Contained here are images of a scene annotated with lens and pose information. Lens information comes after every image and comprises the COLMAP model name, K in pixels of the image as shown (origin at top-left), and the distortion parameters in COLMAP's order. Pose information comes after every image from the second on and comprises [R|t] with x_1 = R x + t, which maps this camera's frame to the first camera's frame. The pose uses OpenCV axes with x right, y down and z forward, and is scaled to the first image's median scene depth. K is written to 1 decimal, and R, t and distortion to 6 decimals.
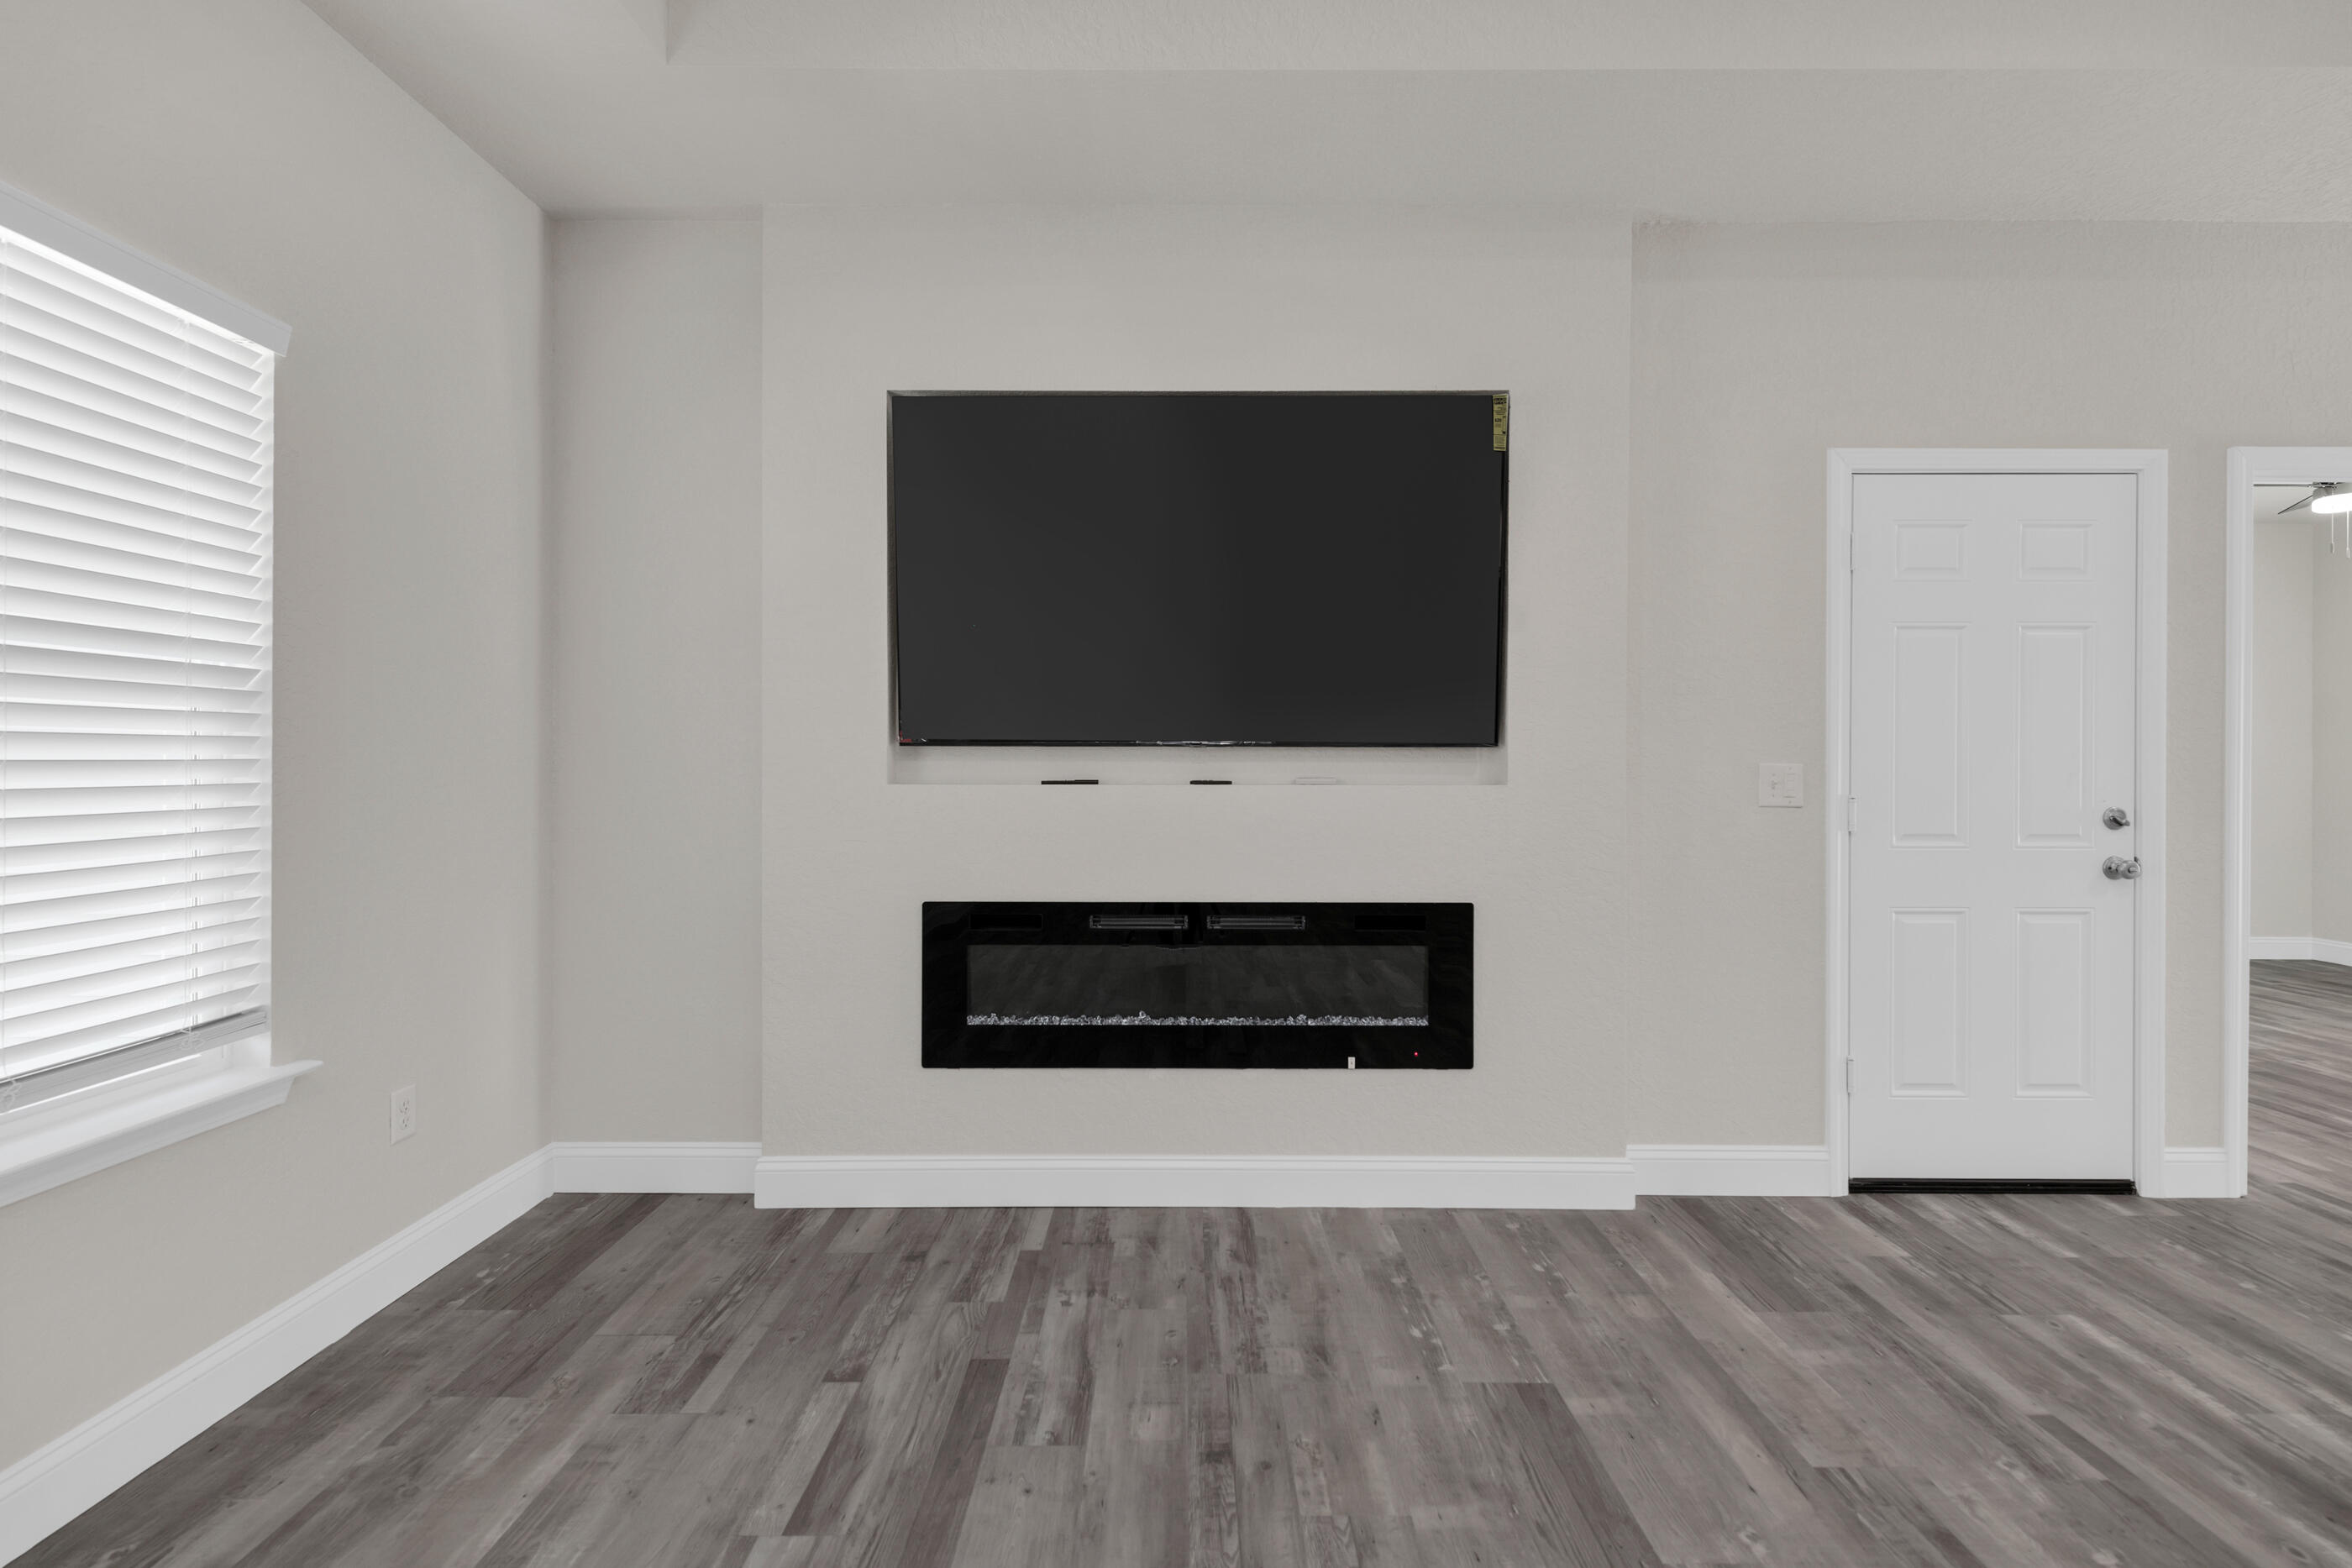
lens RADIAL K [[1039.8, 0, 1187.7], [0, 1039.8, 767.4], [0, 0, 1]] dist [0.013077, -0.002886]
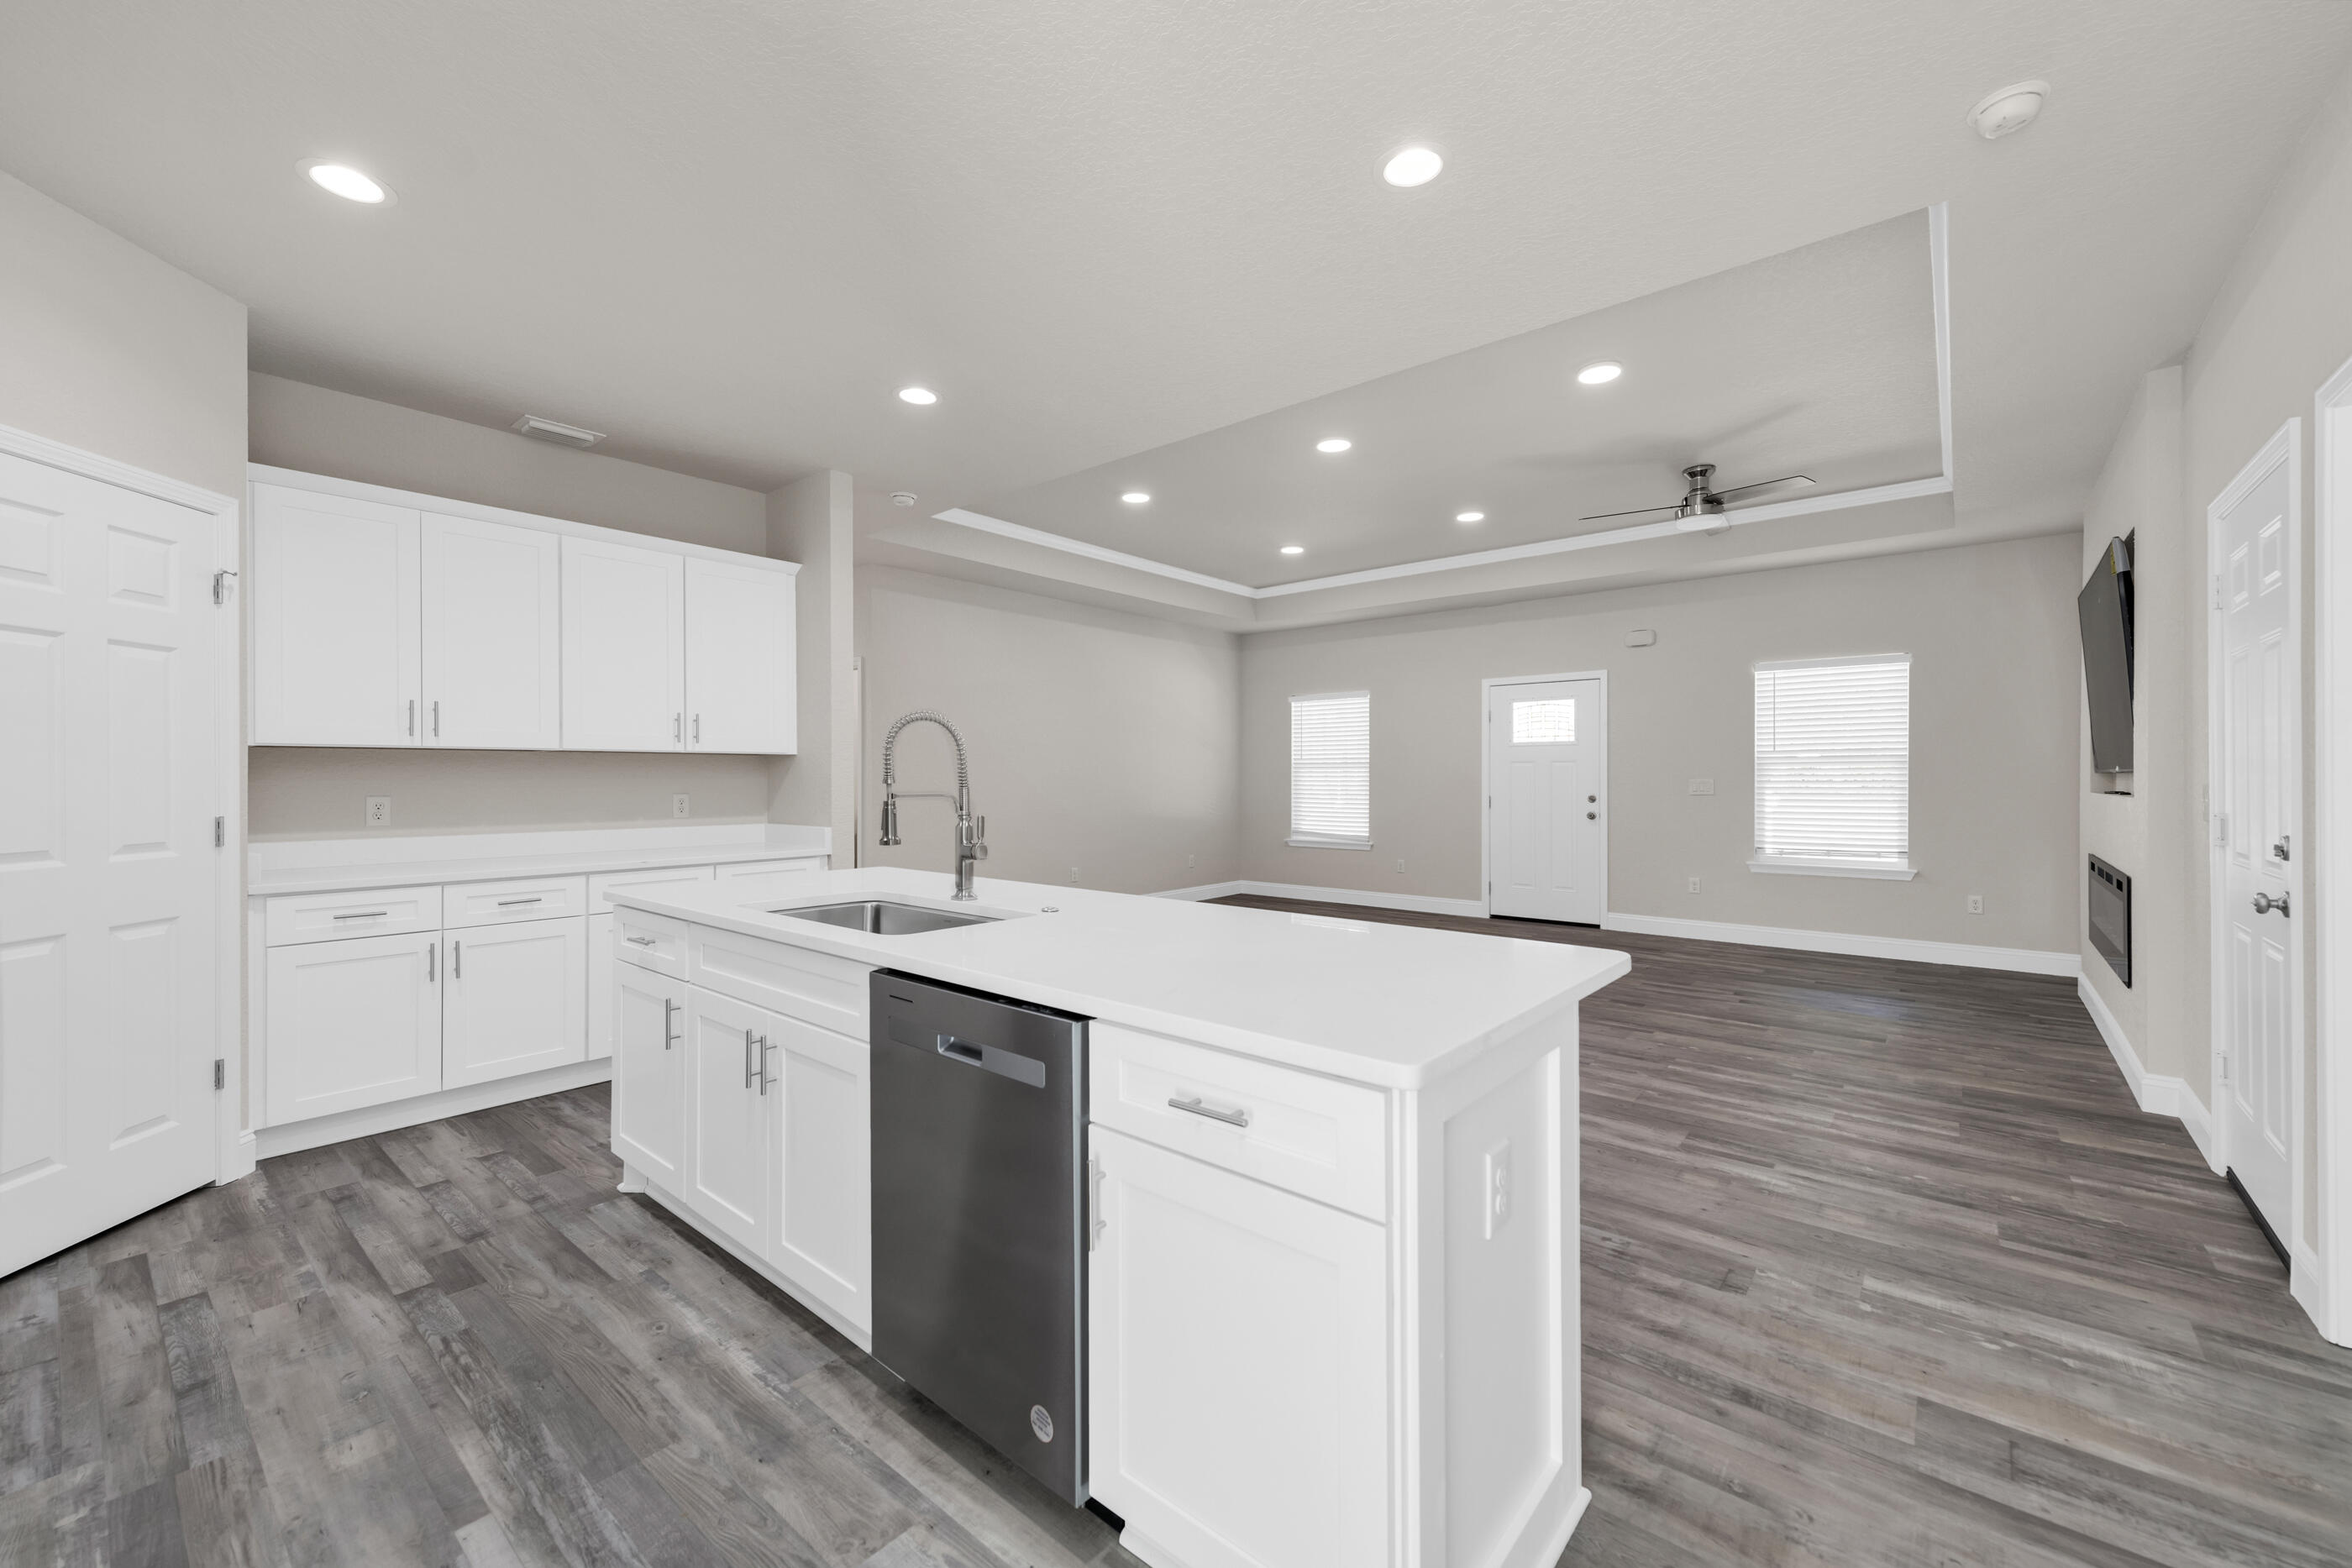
lens RADIAL K [[930.7, 0, 1178.0], [0, 930.7, 770.8], [0, 0, 1]] dist [0.020339, -0.006110]
pose [[-0.644145, -0.005035, -0.764887, 2.177871], [0.000341, 0.999976, -0.006870, -0.014696], [0.764904, -0.004686, -0.644128, 0.826054]]
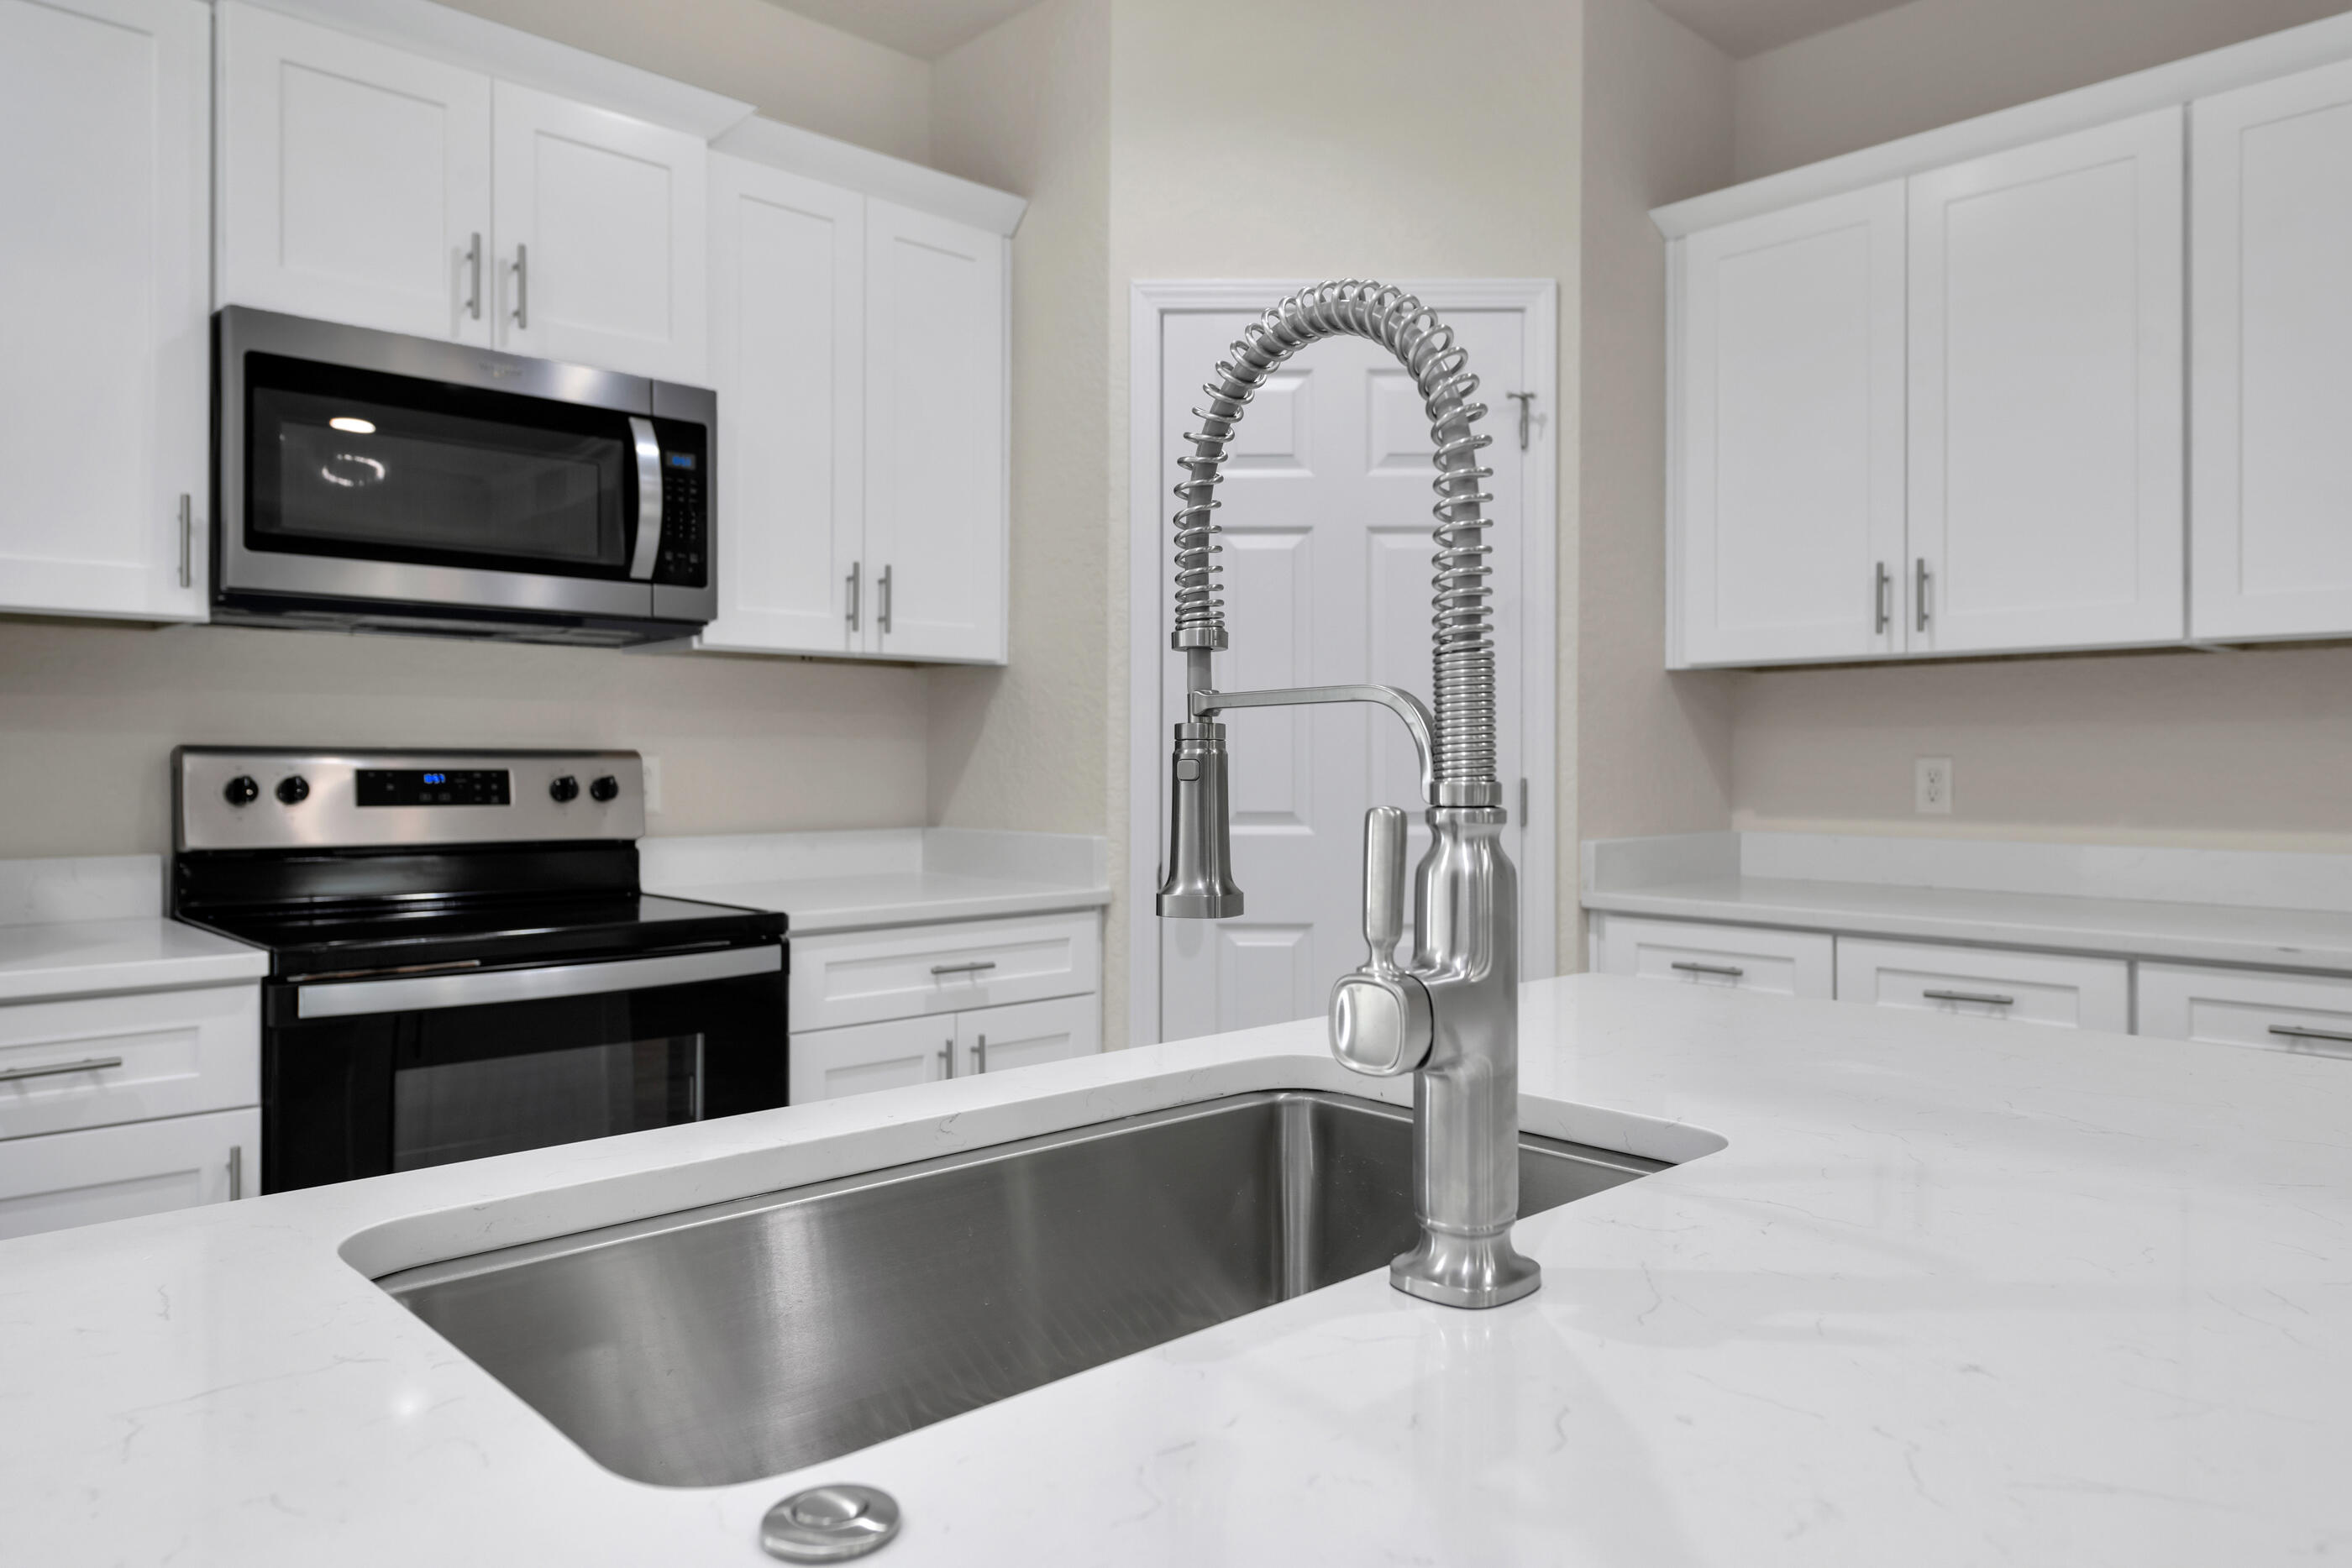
lens RADIAL K [[1552.7, 0, 1180.5], [0, 1552.7, 754.0], [0, 0, 1]] dist [0.014878, -0.008885]
pose [[-0.693262, -0.001277, 0.720685, 1.450624], [-0.003715, 0.999991, -0.001801, 0.013556], [-0.720676, -0.003926, -0.693261, 0.293946]]
